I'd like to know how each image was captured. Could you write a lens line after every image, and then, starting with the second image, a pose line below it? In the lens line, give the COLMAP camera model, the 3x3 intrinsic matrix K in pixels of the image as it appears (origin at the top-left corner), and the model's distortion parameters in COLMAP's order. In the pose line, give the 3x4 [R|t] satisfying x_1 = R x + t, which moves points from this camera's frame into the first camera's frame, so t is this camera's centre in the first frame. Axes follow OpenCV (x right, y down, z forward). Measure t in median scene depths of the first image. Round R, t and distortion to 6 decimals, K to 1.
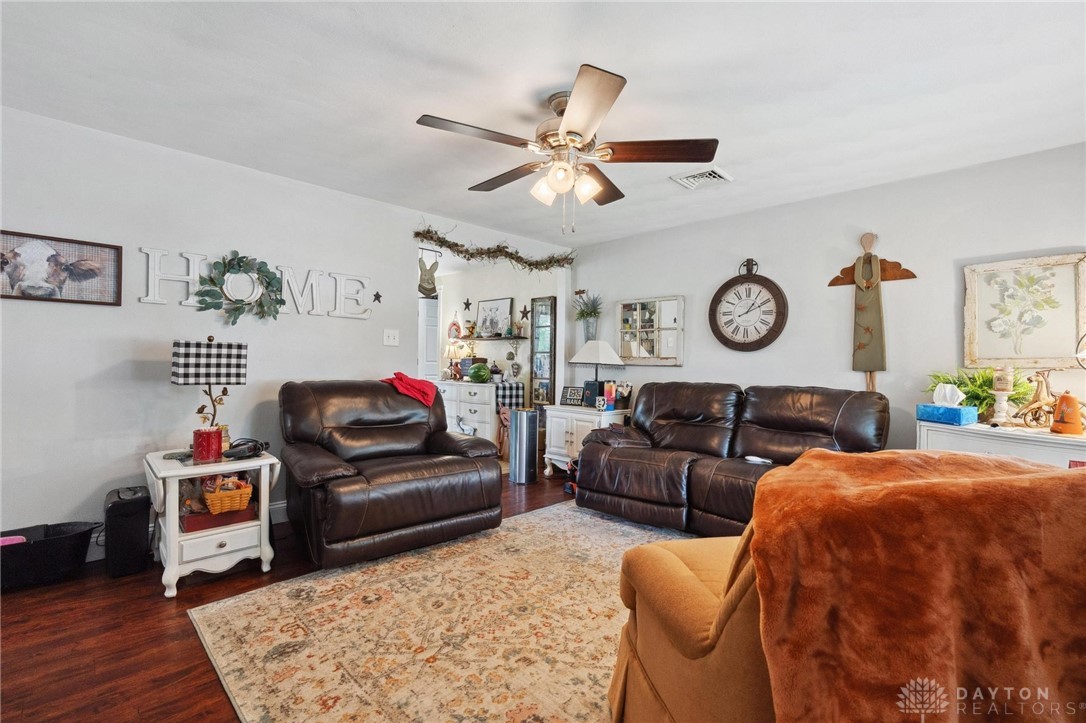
lens RADIAL K [[494.2, 0, 543.2], [0, 494.2, 362.2], [0, 0, 1]] dist [-0.004269, -0.000168]
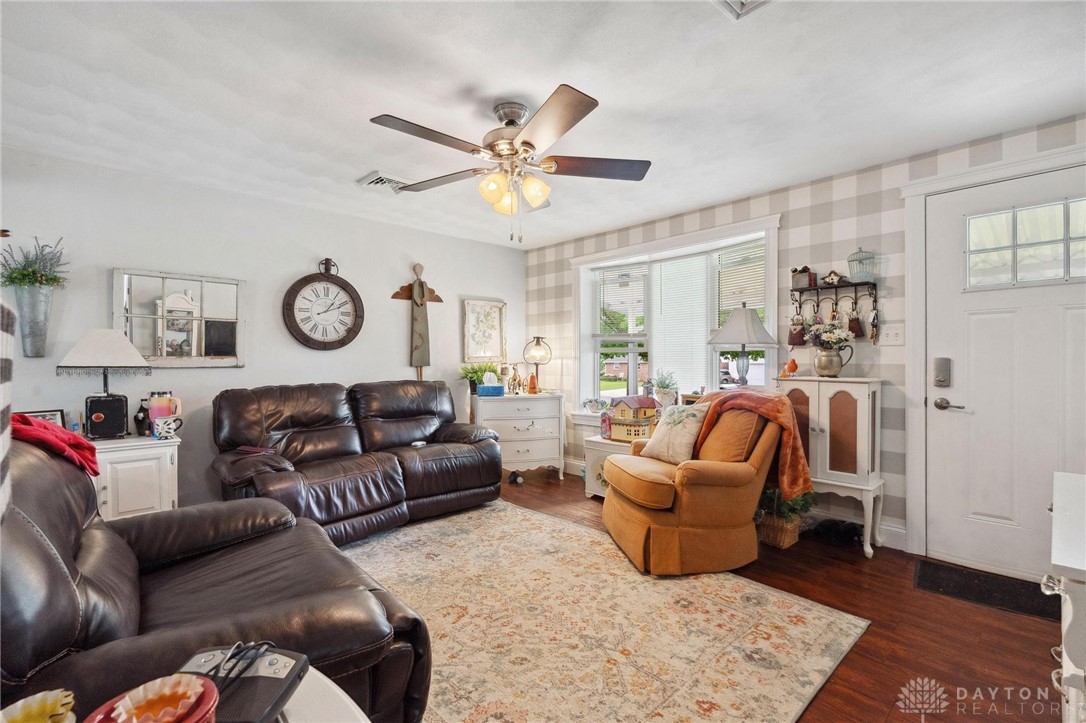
lens RADIAL K [[494.2, 0, 549.5], [0, 494.2, 364.7], [0, 0, 1]] dist [-0.004269, -0.000168]
pose [[0.007031, -0.022888, 0.999713, -0.779762], [0.004728, 0.999728, 0.022855, -0.017769], [-0.999964, 0.004566, 0.007138, 0.715038]]
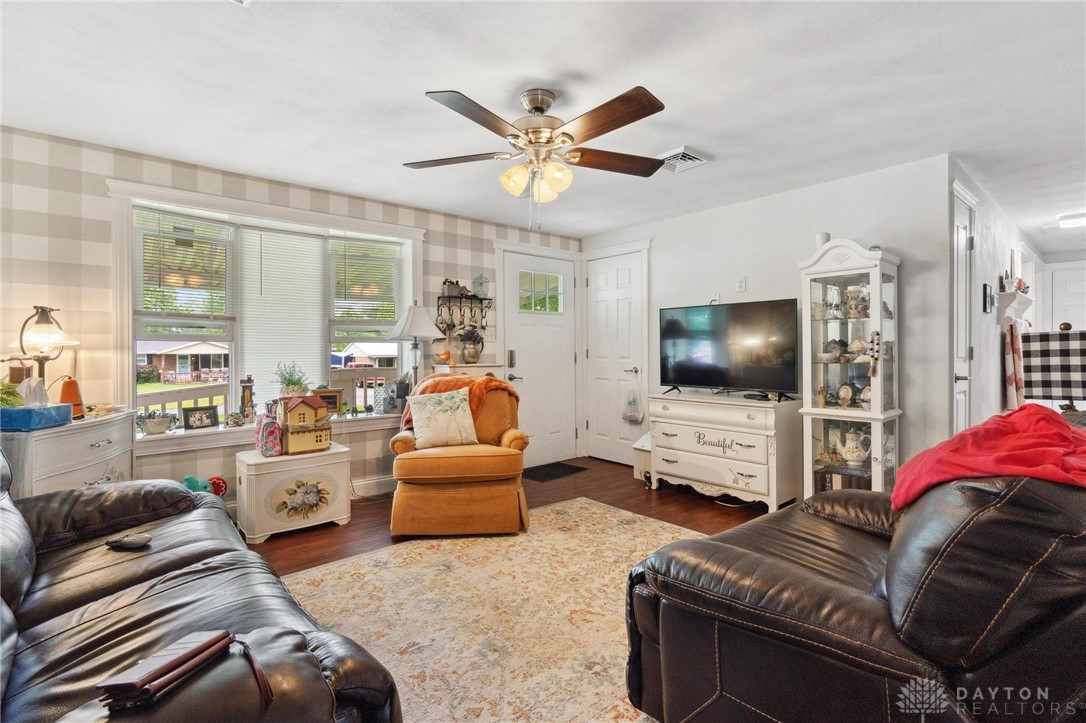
lens RADIAL K [[494.2, 0, 548.4], [0, 494.2, 351.0], [0, 0, 1]] dist [-0.004269, -0.000168]
pose [[-0.997771, -0.010711, 0.065866, -0.038216], [-0.010420, 0.999934, 0.004765, -0.010881], [-0.065913, 0.004068, -0.997817, 1.572874]]
